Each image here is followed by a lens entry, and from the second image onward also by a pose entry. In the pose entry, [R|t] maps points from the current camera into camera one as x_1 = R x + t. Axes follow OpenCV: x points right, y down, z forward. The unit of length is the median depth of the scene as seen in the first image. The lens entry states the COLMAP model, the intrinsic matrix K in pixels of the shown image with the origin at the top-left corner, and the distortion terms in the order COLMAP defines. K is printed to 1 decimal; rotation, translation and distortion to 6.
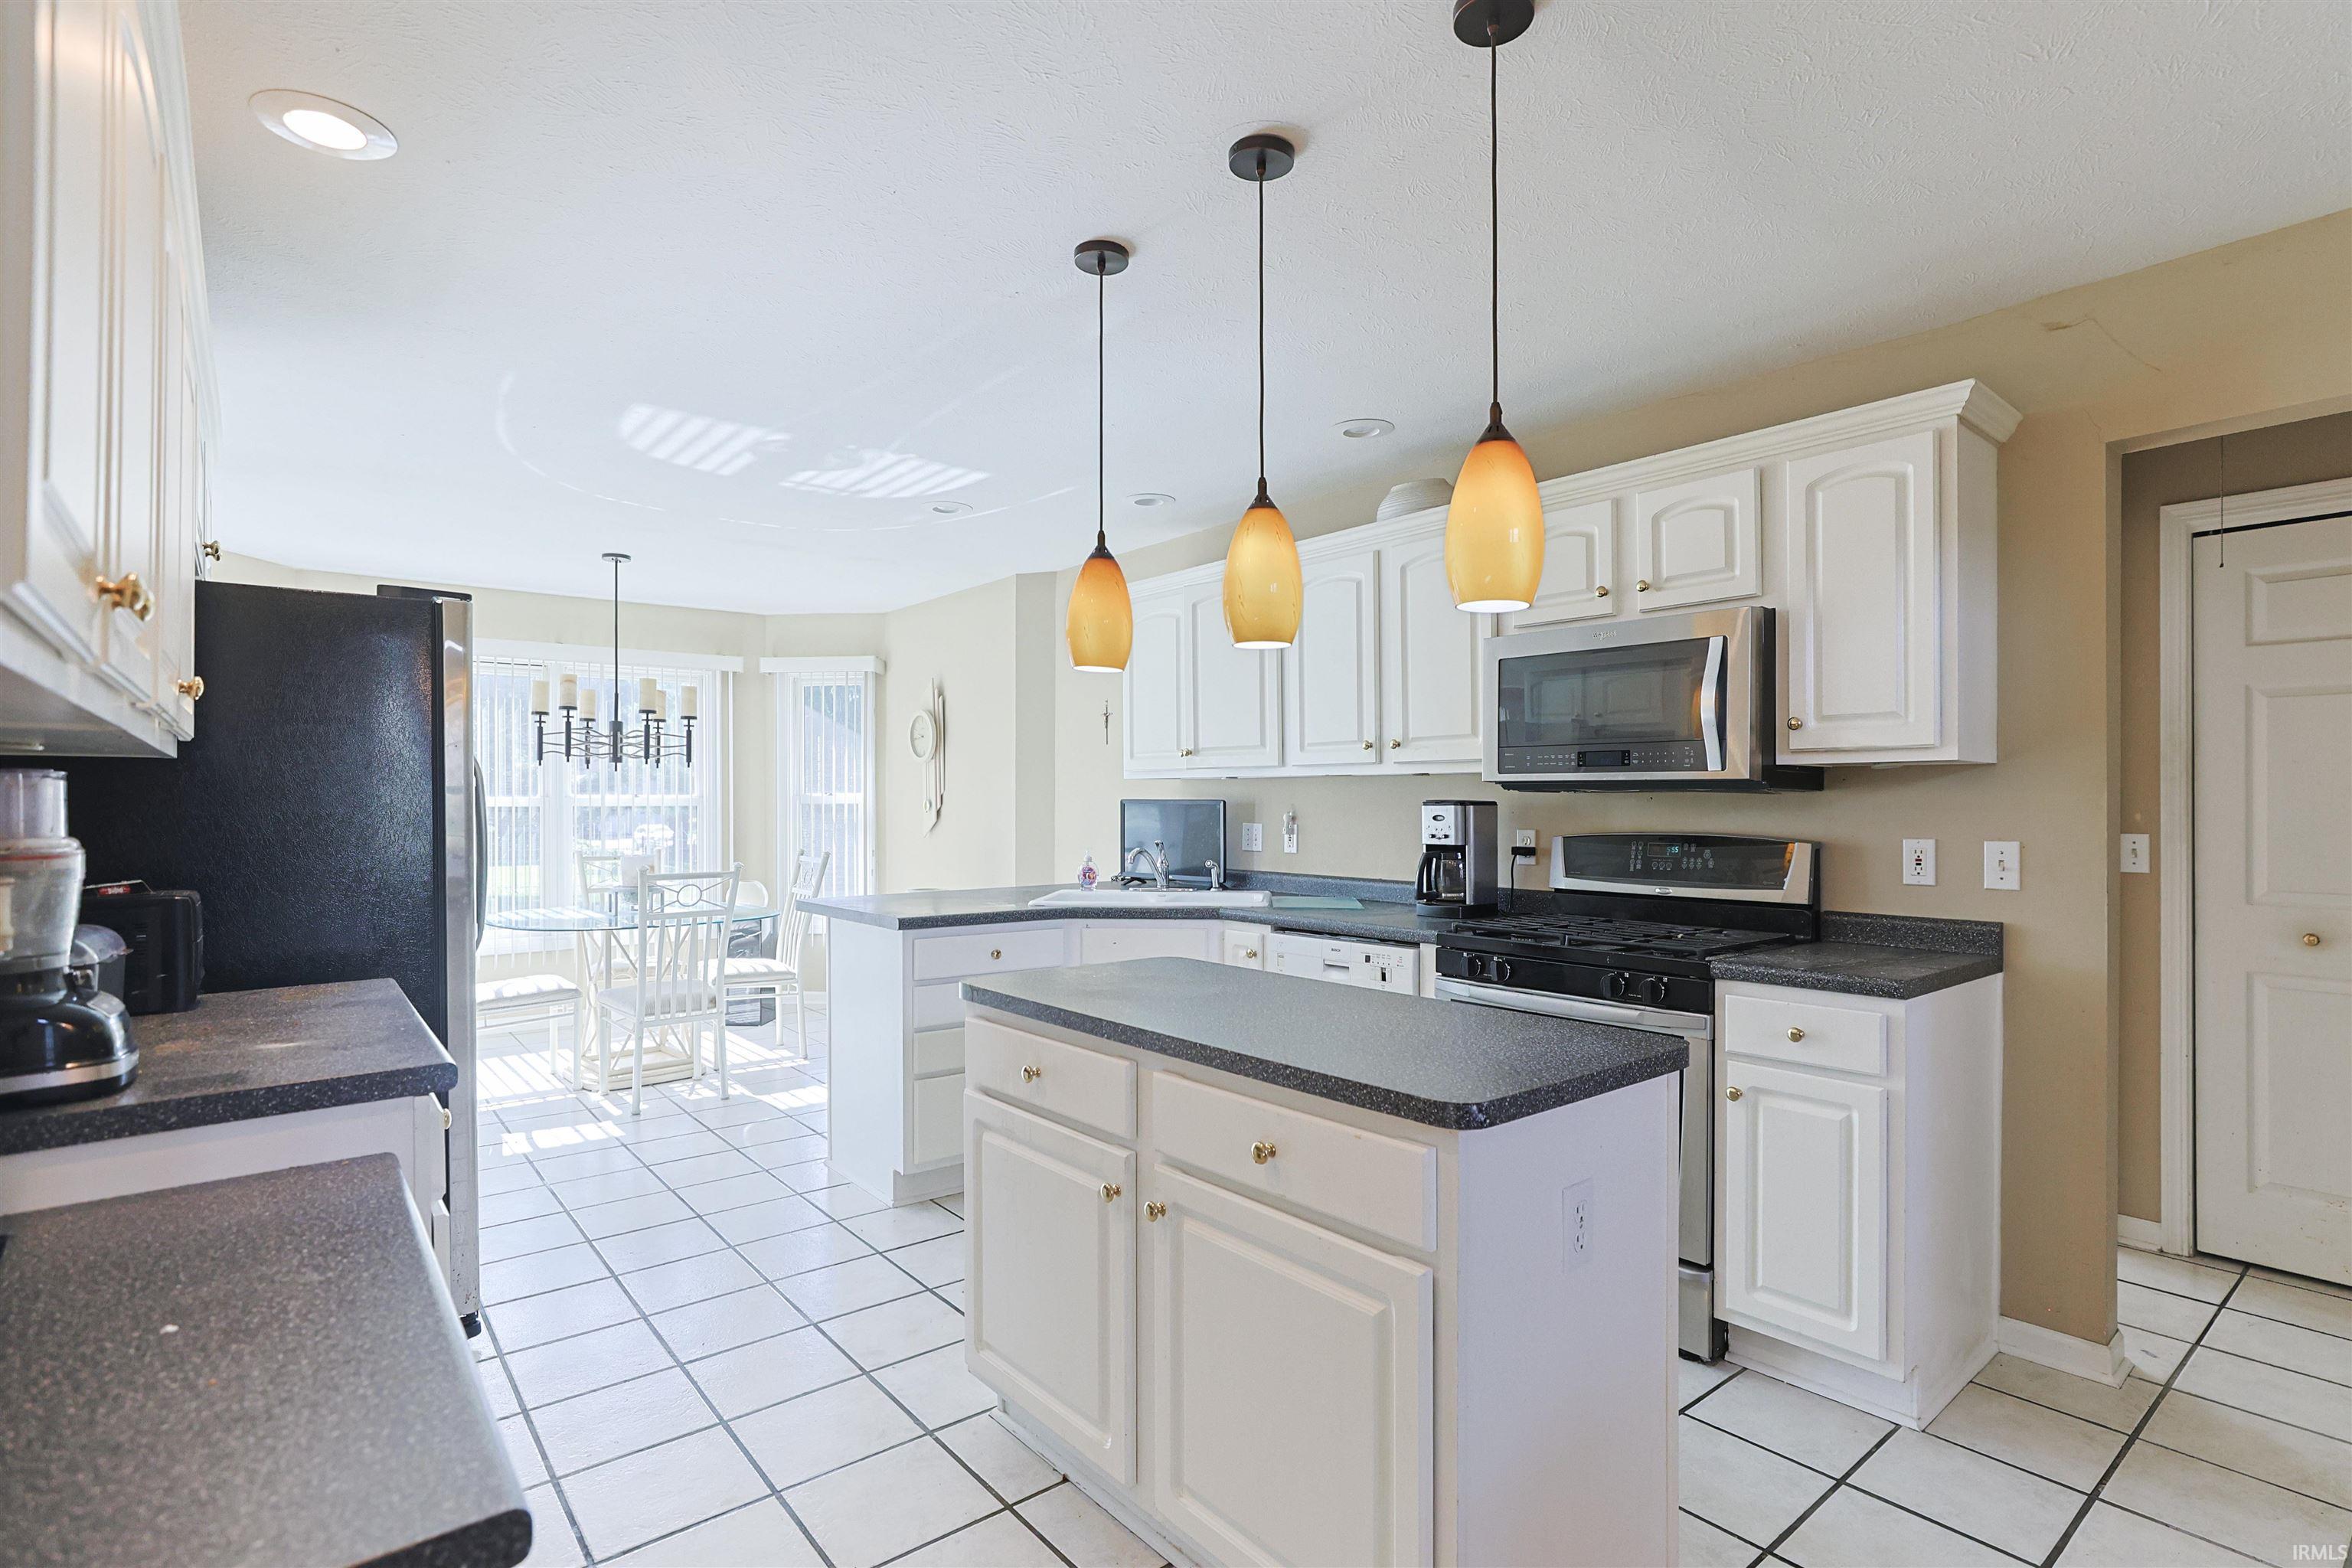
lens RADIAL K [[1136.7, 0, 1175.9], [0, 1136.7, 800.4], [0, 0, 1]] dist [-0.031940, -0.000485]
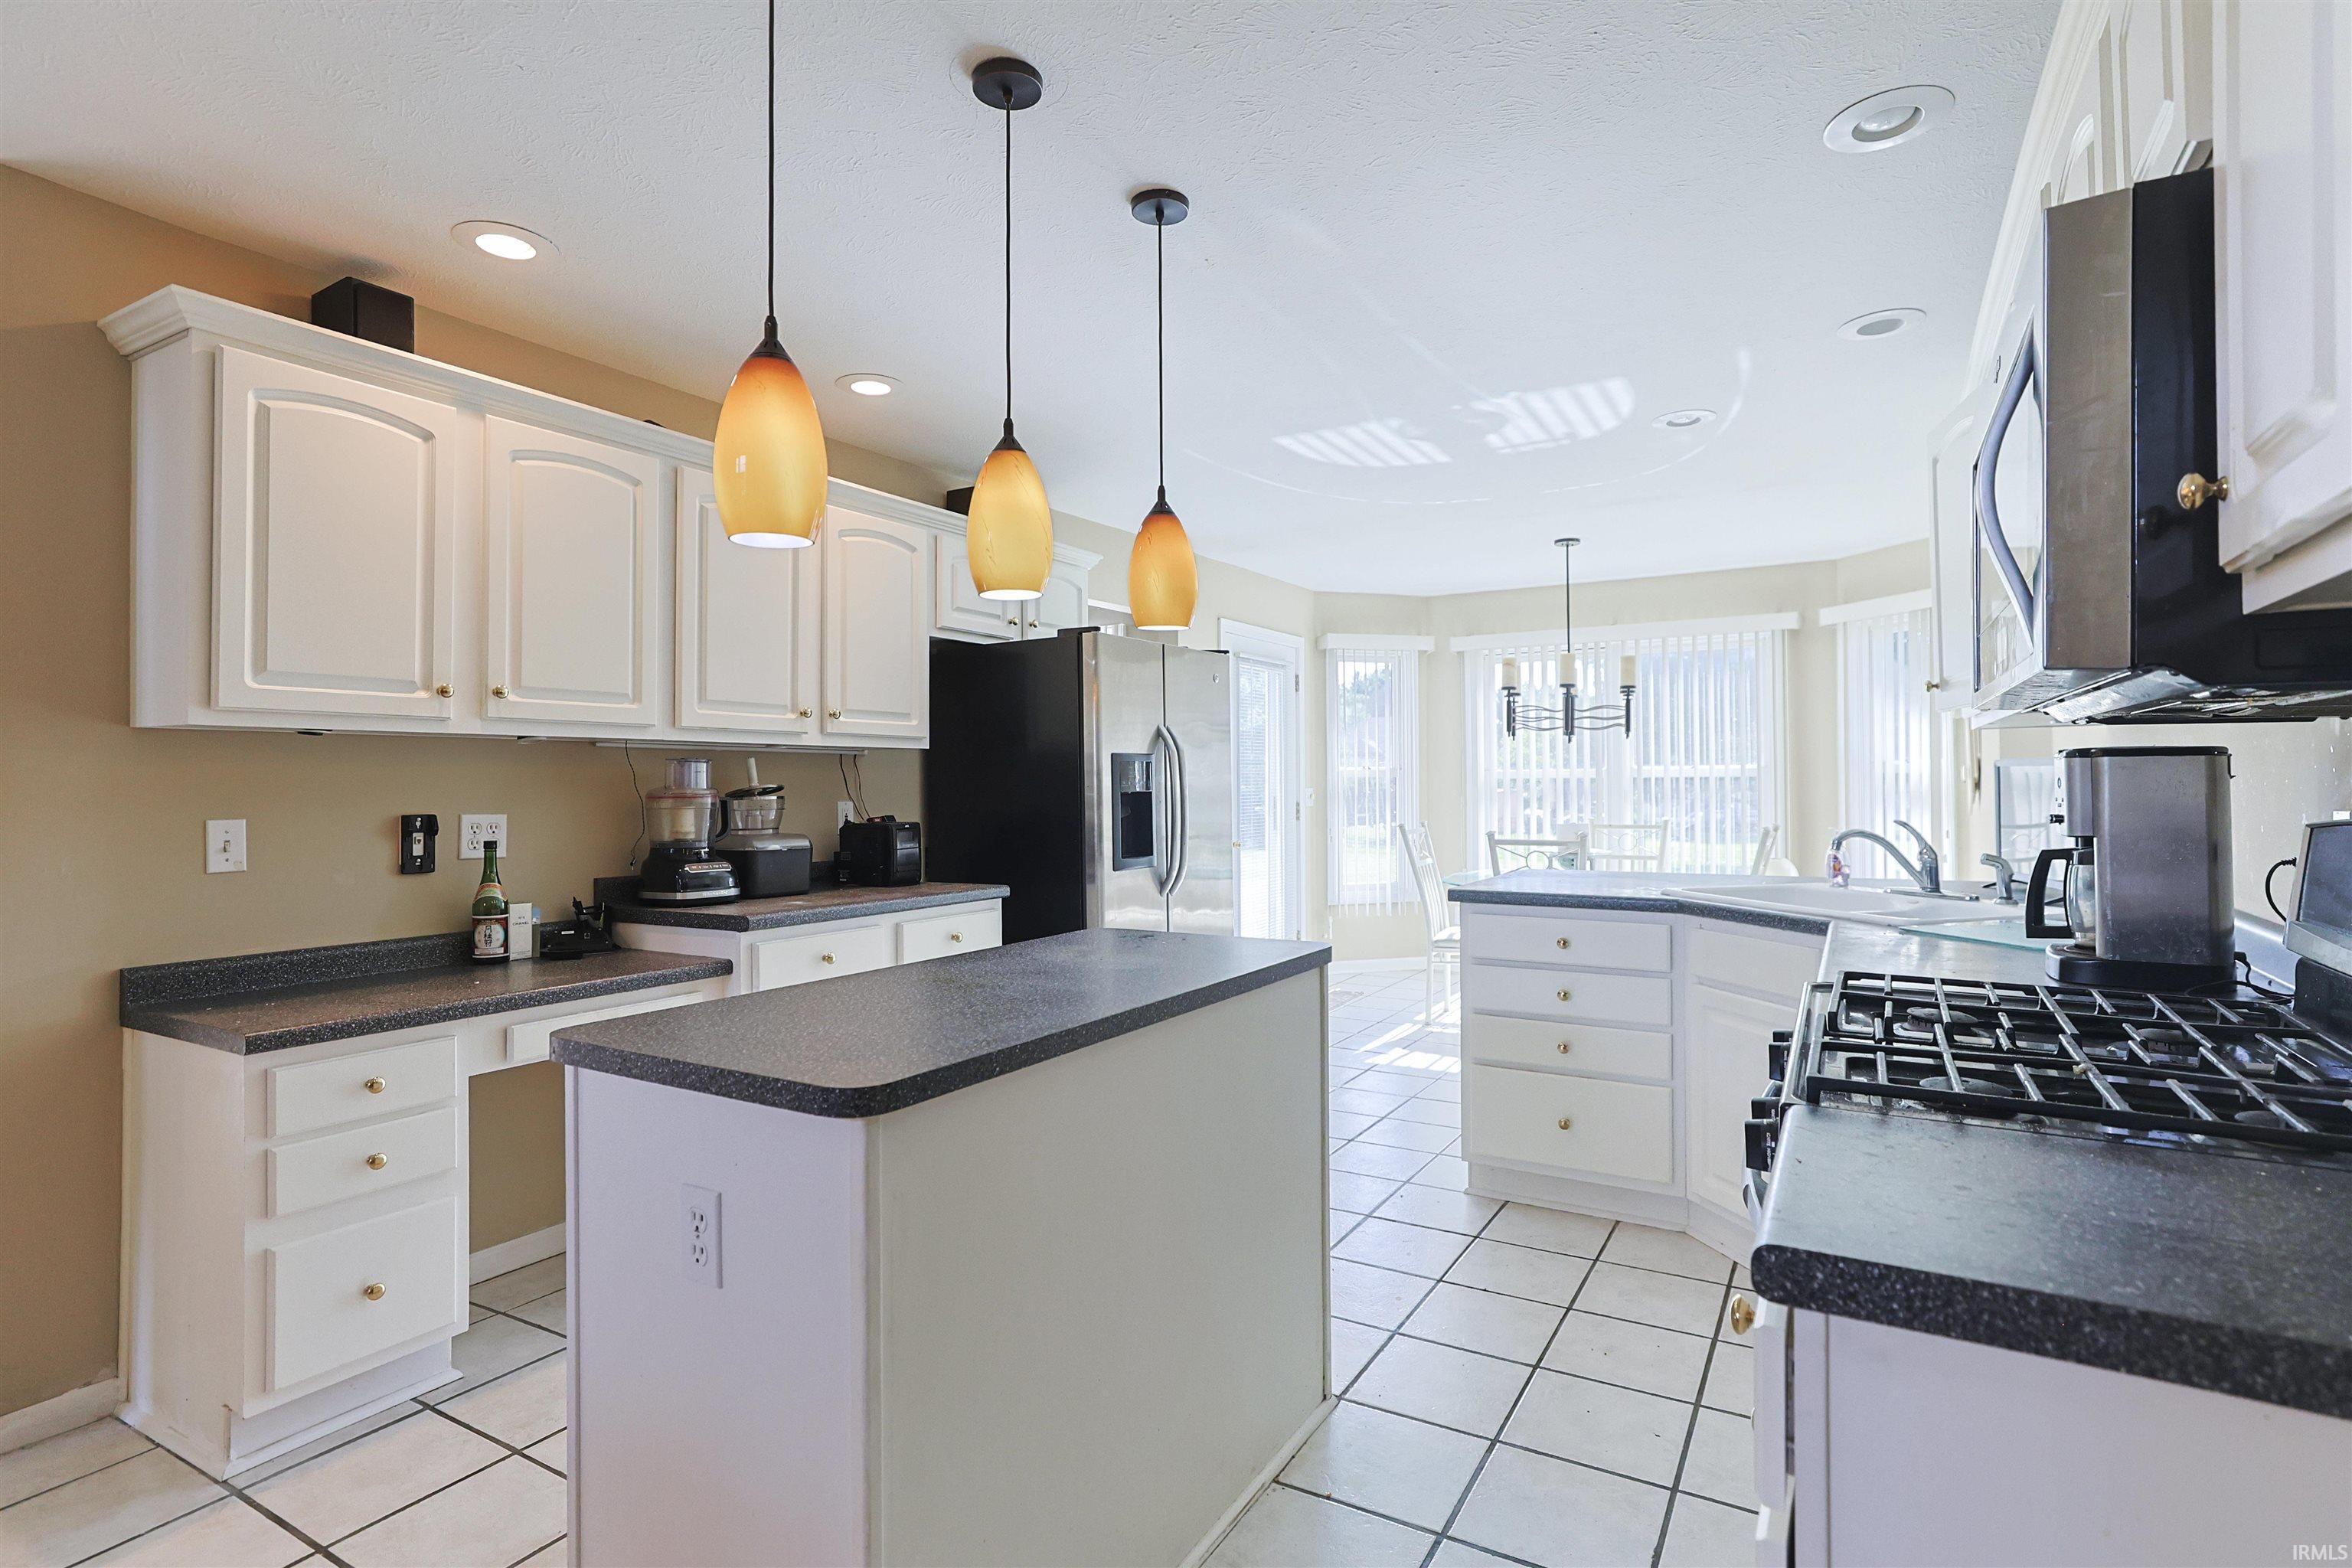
lens RADIAL K [[1136.7, 0, 1173.8], [0, 1136.7, 783.9], [0, 0, 1]] dist [-0.031940, -0.000485]
pose [[0.348057, -0.003028, -0.937468, 0.515477], [0.008195, 0.999966, -0.000188, 0.011687], [0.937437, -0.007618, 0.348070, 0.401053]]
